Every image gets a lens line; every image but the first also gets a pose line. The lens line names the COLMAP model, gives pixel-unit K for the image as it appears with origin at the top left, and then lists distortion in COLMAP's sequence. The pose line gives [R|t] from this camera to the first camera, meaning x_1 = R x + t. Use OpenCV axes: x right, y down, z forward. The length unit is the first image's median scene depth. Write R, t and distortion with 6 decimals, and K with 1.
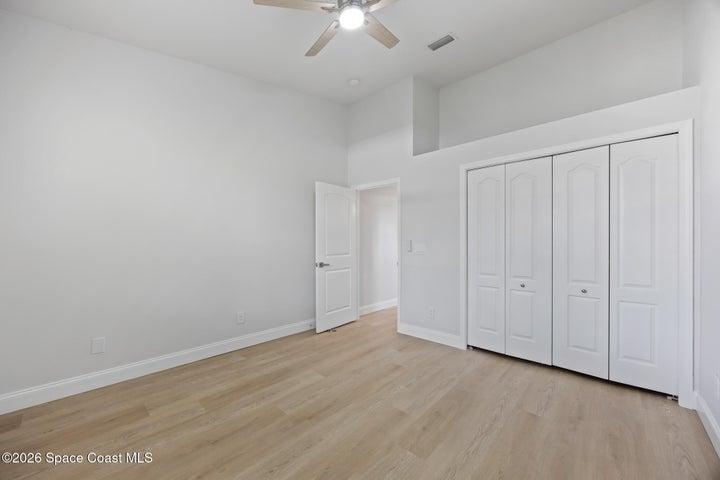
lens RADIAL K [[279.3, 0, 359.8], [0, 279.3, 248.3], [0, 0, 1]] dist [0.000568, 0.000037]
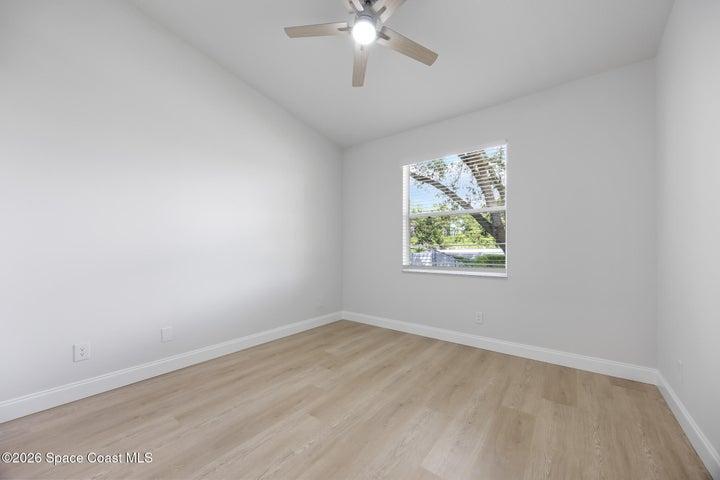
lens RADIAL K [[279.3, 0, 359.8], [0, 279.3, 248.3], [0, 0, 1]] dist [0.000568, 0.000037]
pose [[-0.995937, -0.003142, -0.089996, 0.078262], [-0.004643, 0.999854, 0.016474, -0.016696], [0.089931, 0.016825, -0.995806, 1.997804]]
